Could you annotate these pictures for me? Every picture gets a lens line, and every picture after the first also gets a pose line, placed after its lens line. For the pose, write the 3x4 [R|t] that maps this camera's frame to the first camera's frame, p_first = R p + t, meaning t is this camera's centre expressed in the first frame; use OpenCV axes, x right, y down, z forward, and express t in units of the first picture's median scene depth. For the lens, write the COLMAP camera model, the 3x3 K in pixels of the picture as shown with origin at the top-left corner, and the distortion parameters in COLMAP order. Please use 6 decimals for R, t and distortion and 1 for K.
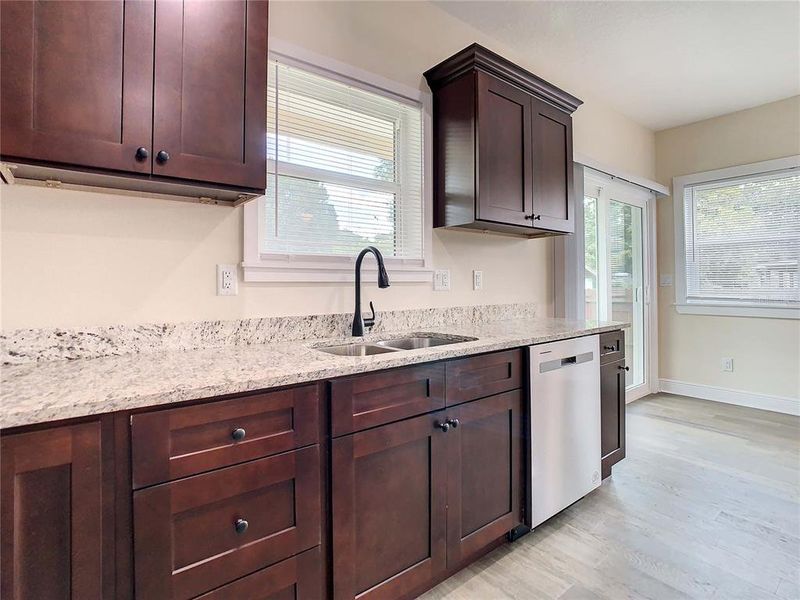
lens RADIAL K [[416.5, 0, 399.1], [0, 416.5, 279.3], [0, 0, 1]] dist [-0.045305, 0.017647]
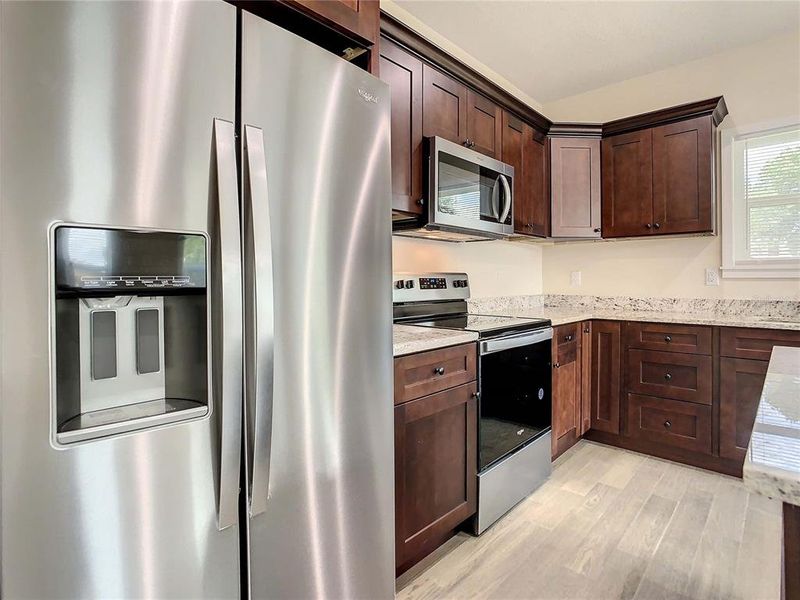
lens RADIAL K [[416.5, 0, 400.5], [0, 416.5, 280.3], [0, 0, 1]] dist [-0.045305, 0.017647]
pose [[0.133540, -0.000659, -0.991043, 1.090897], [0.005815, 0.999983, 0.000119, 0.007203], [0.991026, -0.005779, 0.133541, -0.547429]]
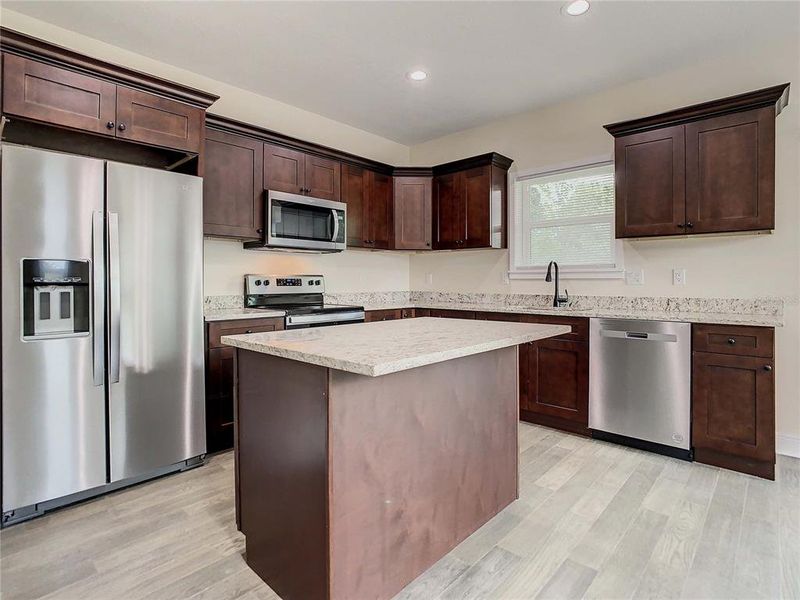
lens RADIAL K [[416.5, 0, 399.9], [0, 416.5, 282.5], [0, 0, 1]] dist [-0.045305, 0.017647]
pose [[0.141662, 0.003146, -0.989910, 1.862066], [0.004412, 0.999983, 0.003809, 0.014062], [0.989905, -0.004907, 0.141646, 0.010498]]
